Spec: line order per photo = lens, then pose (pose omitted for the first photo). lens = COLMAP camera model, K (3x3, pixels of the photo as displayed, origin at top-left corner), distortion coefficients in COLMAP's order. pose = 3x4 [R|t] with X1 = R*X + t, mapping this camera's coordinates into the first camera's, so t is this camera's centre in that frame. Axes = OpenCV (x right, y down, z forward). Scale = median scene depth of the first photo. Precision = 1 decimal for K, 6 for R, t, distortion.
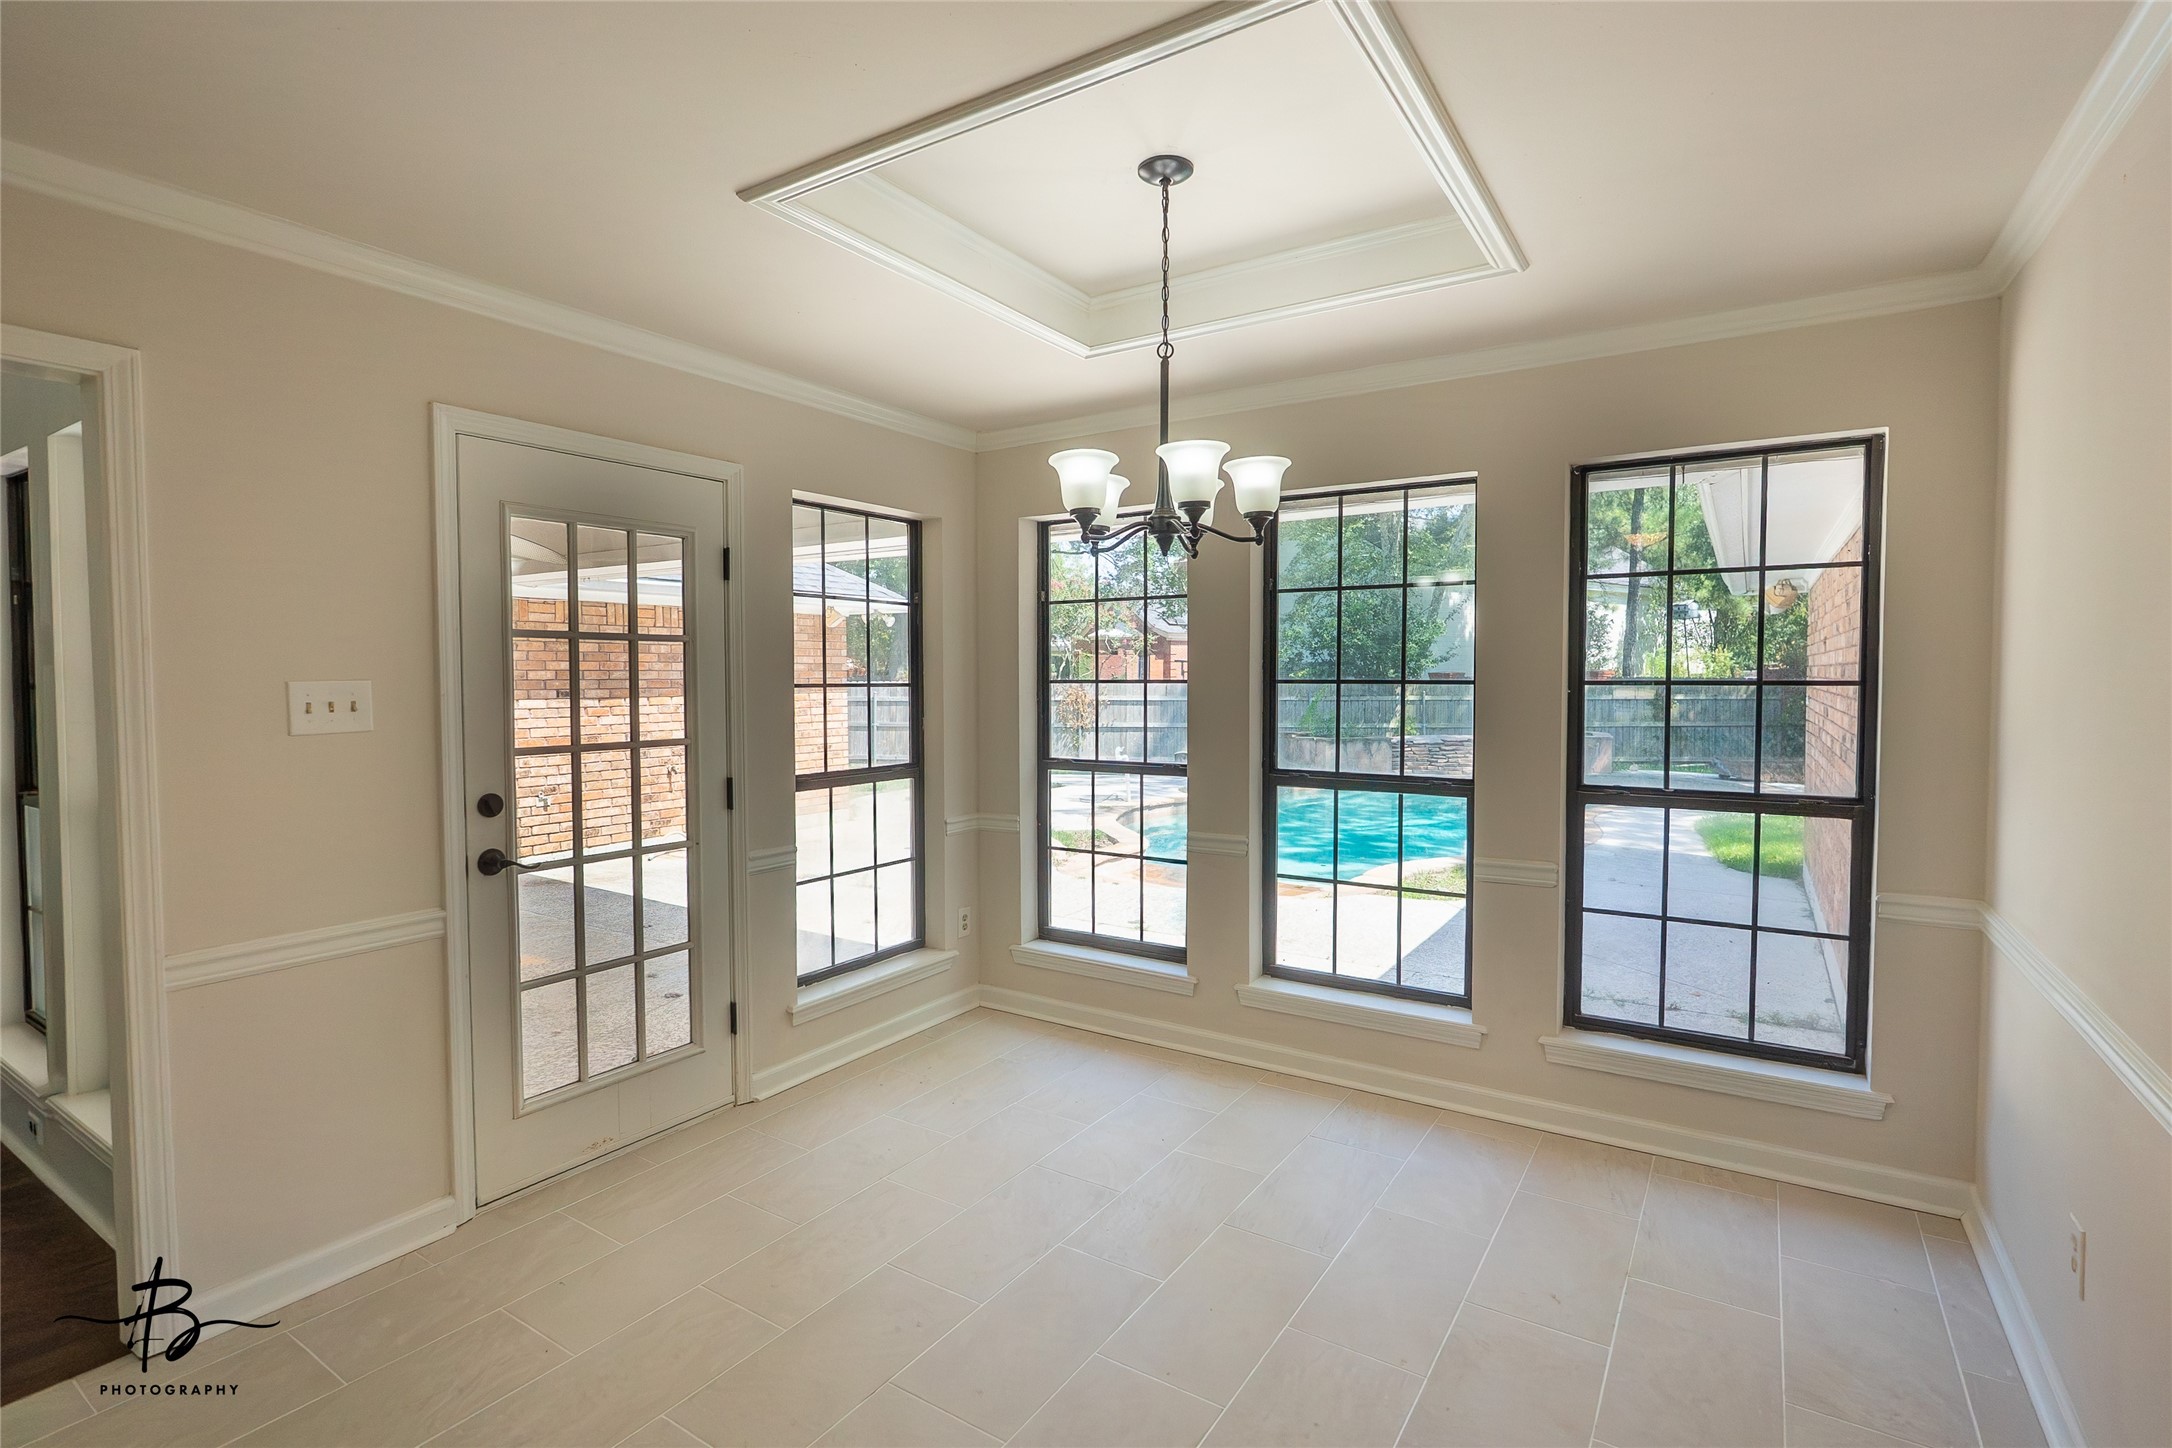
lens RADIAL K [[995.2, 0, 1083.6], [0, 995.2, 719.4], [0, 0, 1]] dist [0.000569, 0.001687]
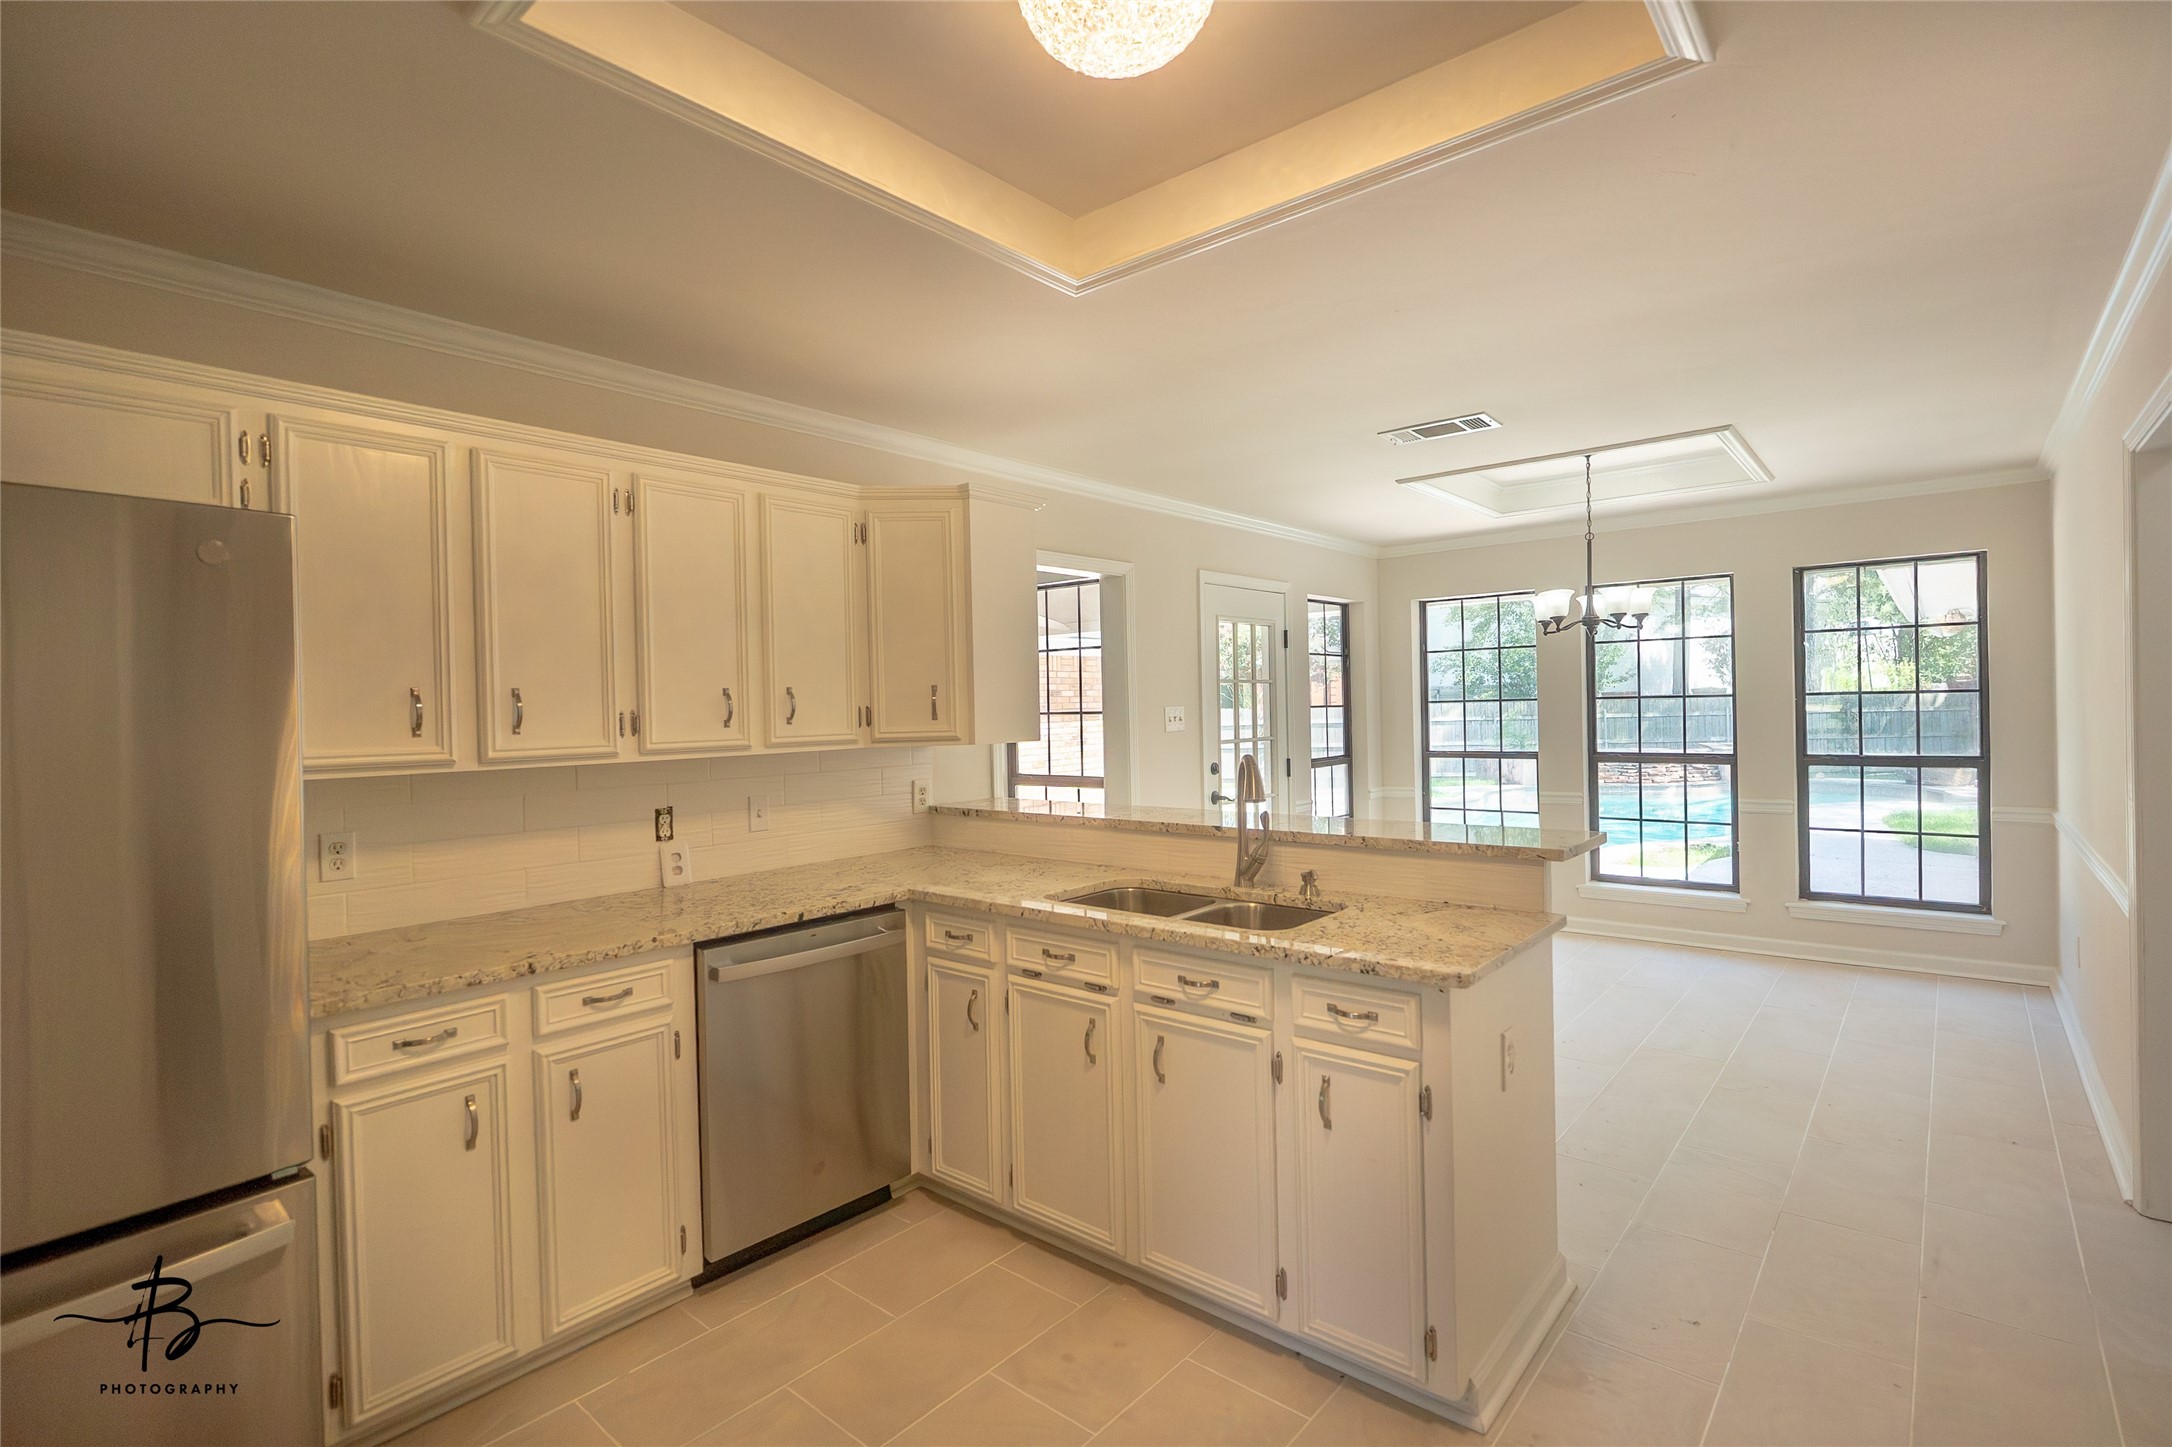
lens RADIAL K [[995.2, 0, 1085.0], [0, 995.2, 724.0], [0, 0, 1]] dist [0.000569, 0.001687]
pose [[0.992170, -0.020338, -0.123227, -0.522495], [0.017266, 0.999514, -0.025951, 0.038260], [0.123695, 0.023620, 0.992039, -0.859659]]
